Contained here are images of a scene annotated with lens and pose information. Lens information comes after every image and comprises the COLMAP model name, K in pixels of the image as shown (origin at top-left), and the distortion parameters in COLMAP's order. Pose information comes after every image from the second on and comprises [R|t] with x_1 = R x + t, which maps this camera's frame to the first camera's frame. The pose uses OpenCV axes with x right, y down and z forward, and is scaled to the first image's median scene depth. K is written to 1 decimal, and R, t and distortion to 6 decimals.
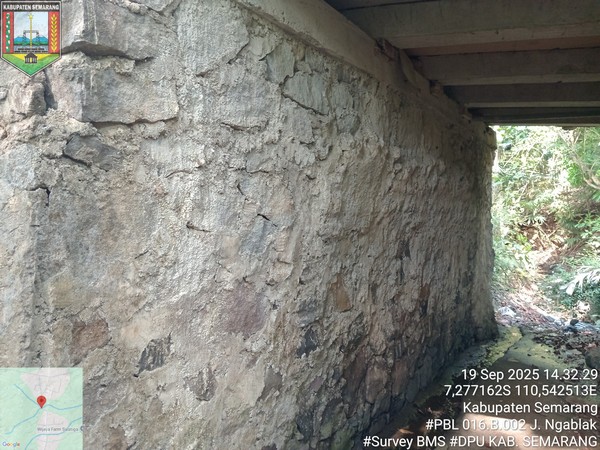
lens RADIAL K [[446.9, 0, 299.1], [0, 446.9, 223.8], [0, 0, 1]] dist [0.034874, -0.092056]
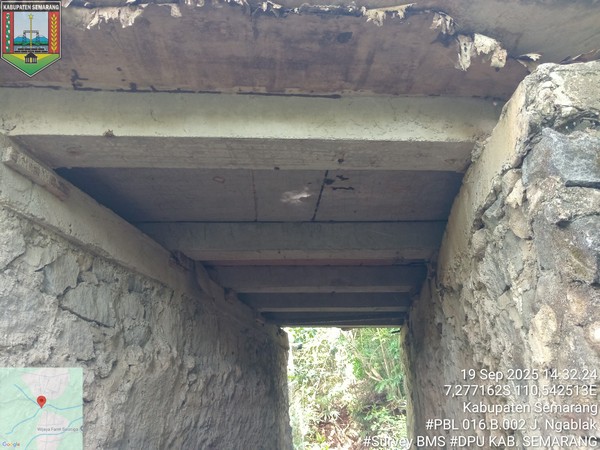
lens RADIAL K [[446.9, 0, 299.1], [0, 446.9, 223.8], [0, 0, 1]] dist [0.034874, -0.092056]
pose [[0.910240, 0.089669, 0.404255, 0.012116], [0.088086, 0.911995, -0.400631, -0.021091], [-0.404603, 0.400280, 0.822236, -0.001162]]
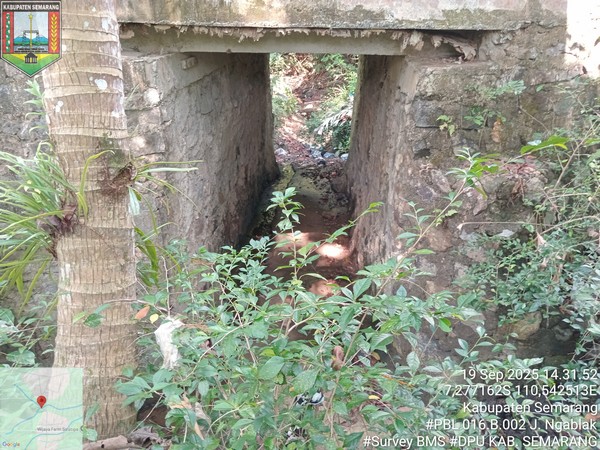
lens RADIAL K [[446.9, 0, 299.1], [0, 446.9, 223.8], [0, 0, 1]] dist [0.034874, -0.092056]
pose [[0.871525, -0.215837, 0.440293, -0.336786], [0.027130, 0.917764, 0.396198, -0.332913], [-0.489600, -0.333351, 0.805711, -0.503938]]
